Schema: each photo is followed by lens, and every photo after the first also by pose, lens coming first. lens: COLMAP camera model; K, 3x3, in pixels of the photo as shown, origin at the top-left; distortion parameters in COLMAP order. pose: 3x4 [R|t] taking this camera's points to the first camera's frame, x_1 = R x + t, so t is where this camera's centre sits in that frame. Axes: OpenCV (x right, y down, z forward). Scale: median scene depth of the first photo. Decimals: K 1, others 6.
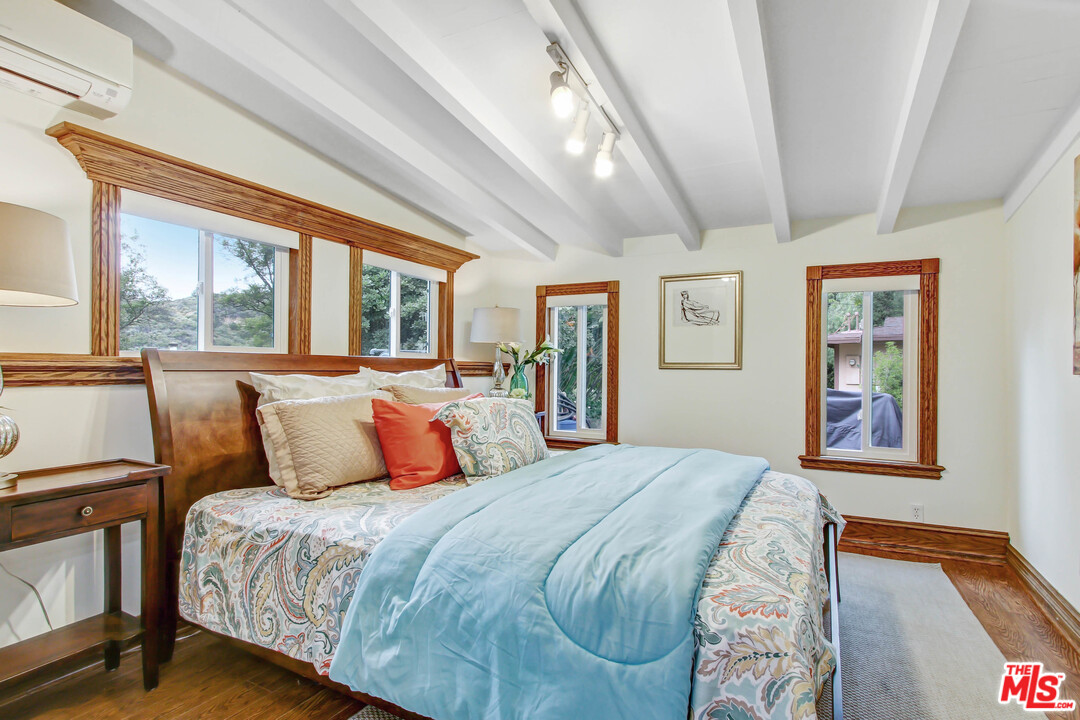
lens RADIAL K [[534.4, 0, 541.9], [0, 534.4, 381.6], [0, 0, 1]] dist [-0.001622, -0.000427]
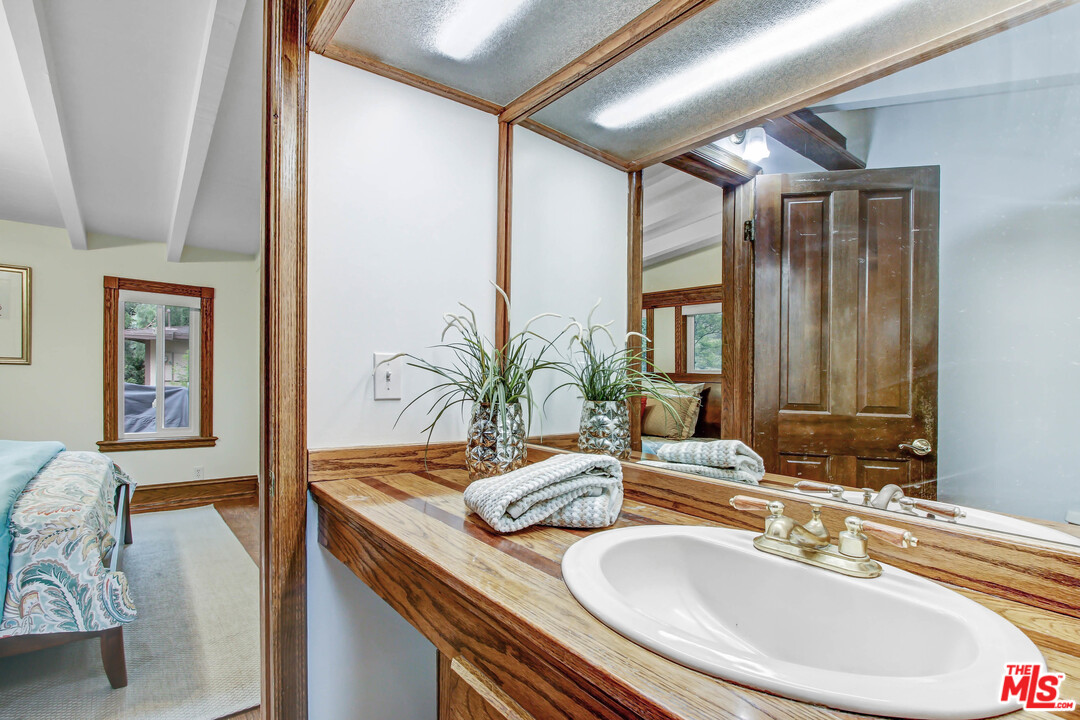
lens RADIAL K [[534.4, 0, 541.9], [0, 534.4, 381.6], [0, 0, 1]] dist [-0.001622, -0.000427]
pose [[0.422300, -0.006923, 0.906430, -0.177297], [0.000779, 0.999973, 0.007274, 0.003996], [-0.906456, -0.002366, 0.422294, -0.407767]]
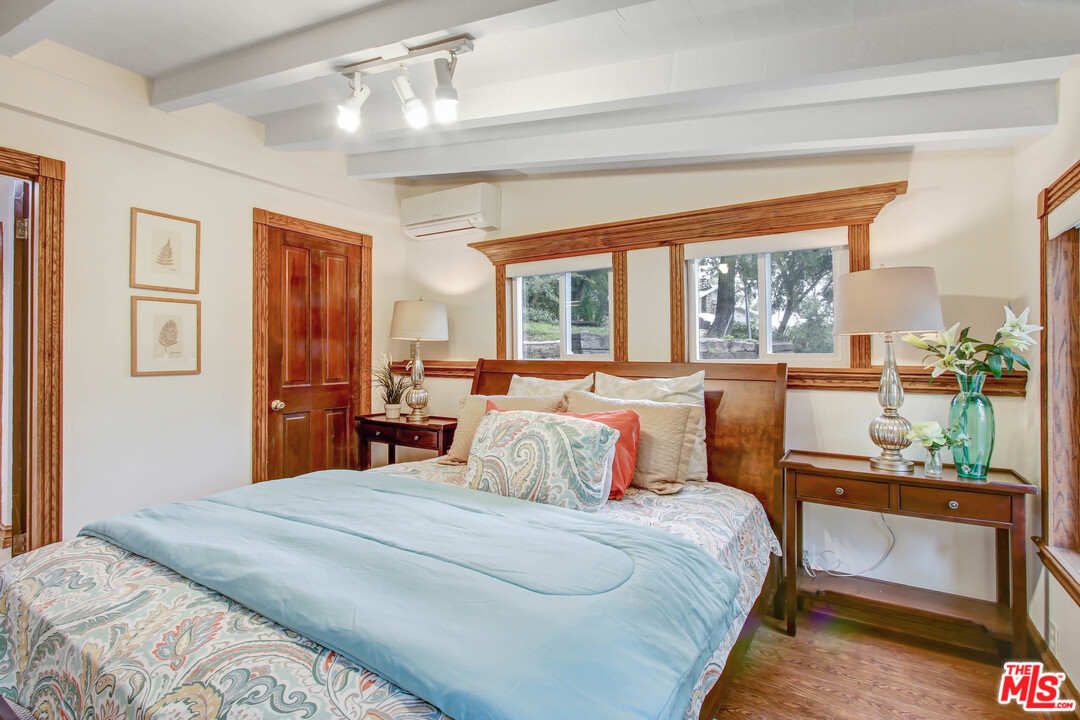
lens RADIAL K [[523.1, 0, 556.1], [0, 523.1, 345.9], [0, 0, 1]] dist [-0.013788, 0.001689]
pose [[-0.077891, -0.025157, -0.996644, 0.675492], [-0.032566, 0.999212, -0.022677, -0.052156], [0.996430, 0.030690, -0.078649, 0.997422]]
